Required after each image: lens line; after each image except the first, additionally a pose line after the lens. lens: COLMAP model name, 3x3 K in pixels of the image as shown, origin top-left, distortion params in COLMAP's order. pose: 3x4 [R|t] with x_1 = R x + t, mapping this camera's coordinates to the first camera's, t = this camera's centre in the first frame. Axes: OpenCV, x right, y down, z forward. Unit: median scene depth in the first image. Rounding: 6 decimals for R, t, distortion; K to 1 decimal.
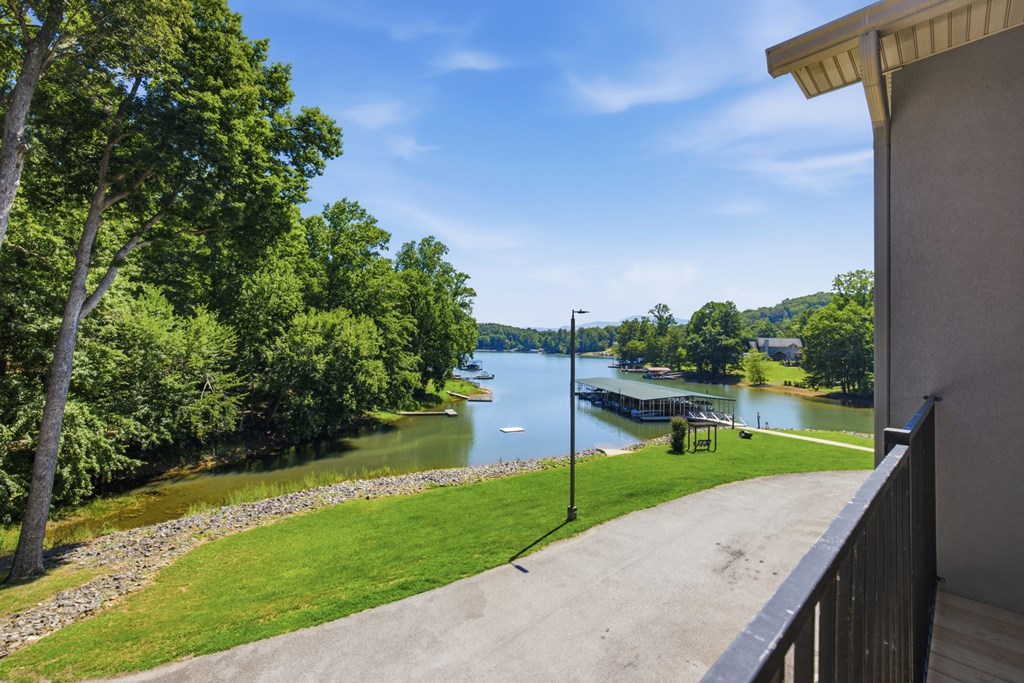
lens RADIAL K [[446.5, 0, 510.2], [0, 446.5, 338.1], [0, 0, 1]] dist [0.001903, 0.004943]
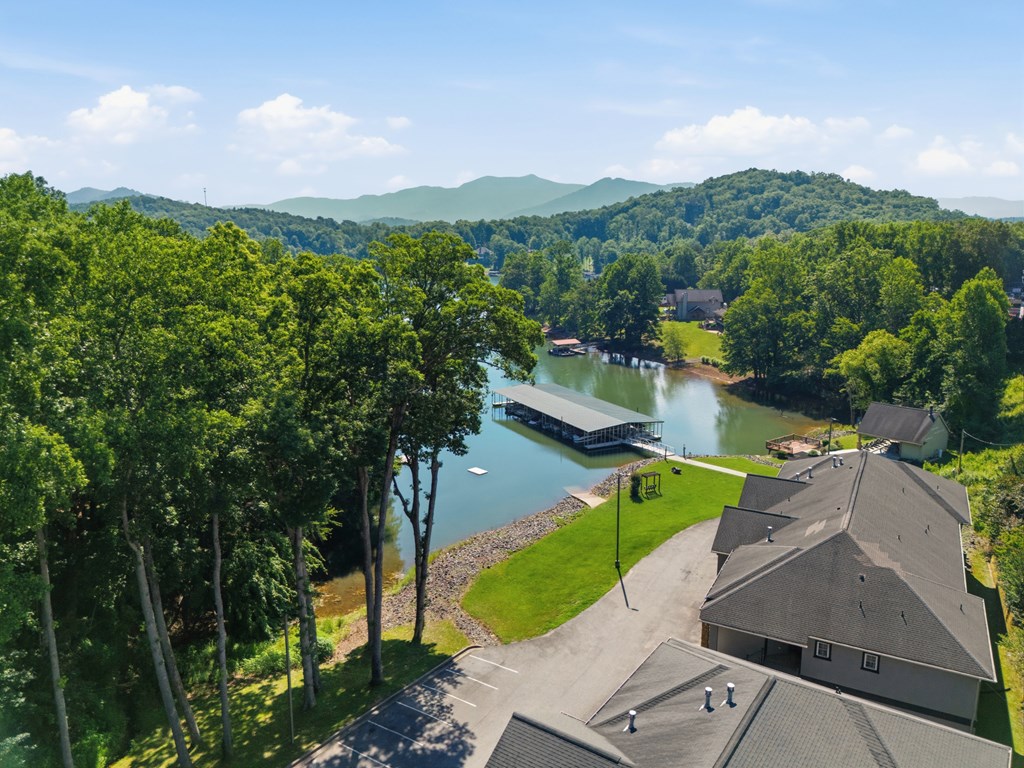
lens RADIAL K [[749.8, 0, 513.8], [0, 749.8, 387.0], [0, 0, 1]] dist [0.078461, -0.080836]
pose [[0.952284, -0.079707, 0.294623, -0.537785], [0.012294, 0.974532, 0.223913, -0.504505], [-0.304967, -0.209607, 0.929010, -0.820347]]
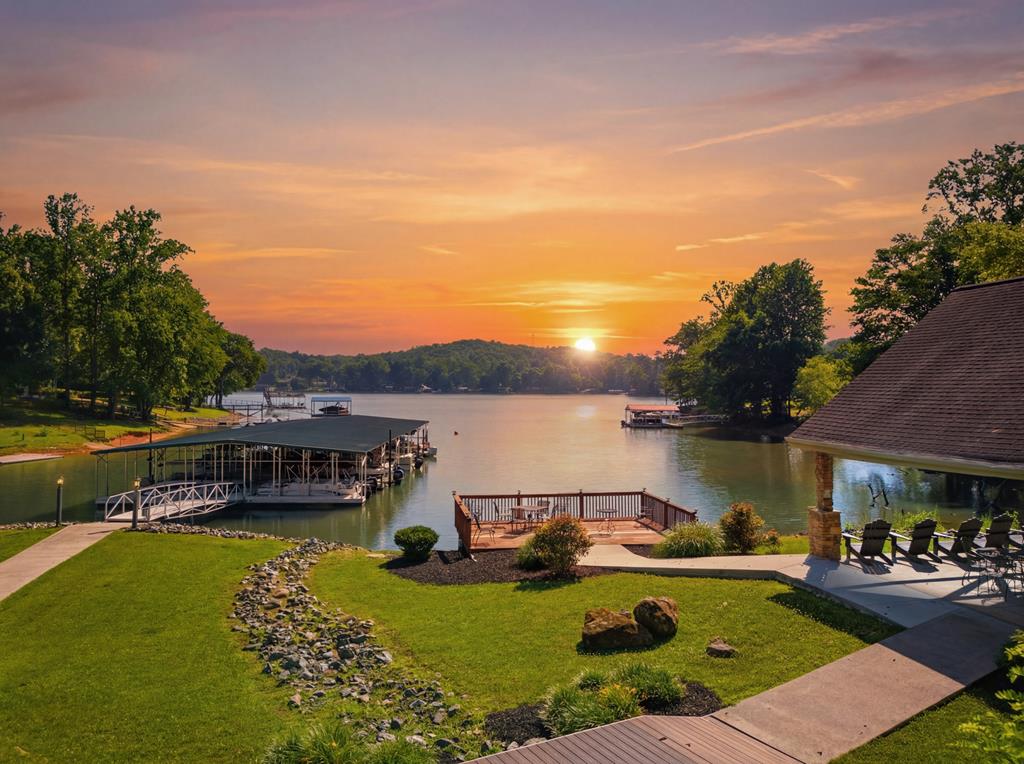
lens RADIAL K [[749.8, 0, 513.8], [0, 749.8, 385.0], [0, 0, 1]] dist [0.078461, -0.080836]
pose [[0.986872, -0.018033, -0.160496, 0.998195], [0.019945, 0.999748, 0.010306, 0.107172], [0.160270, -0.013372, 0.986983, 0.546471]]
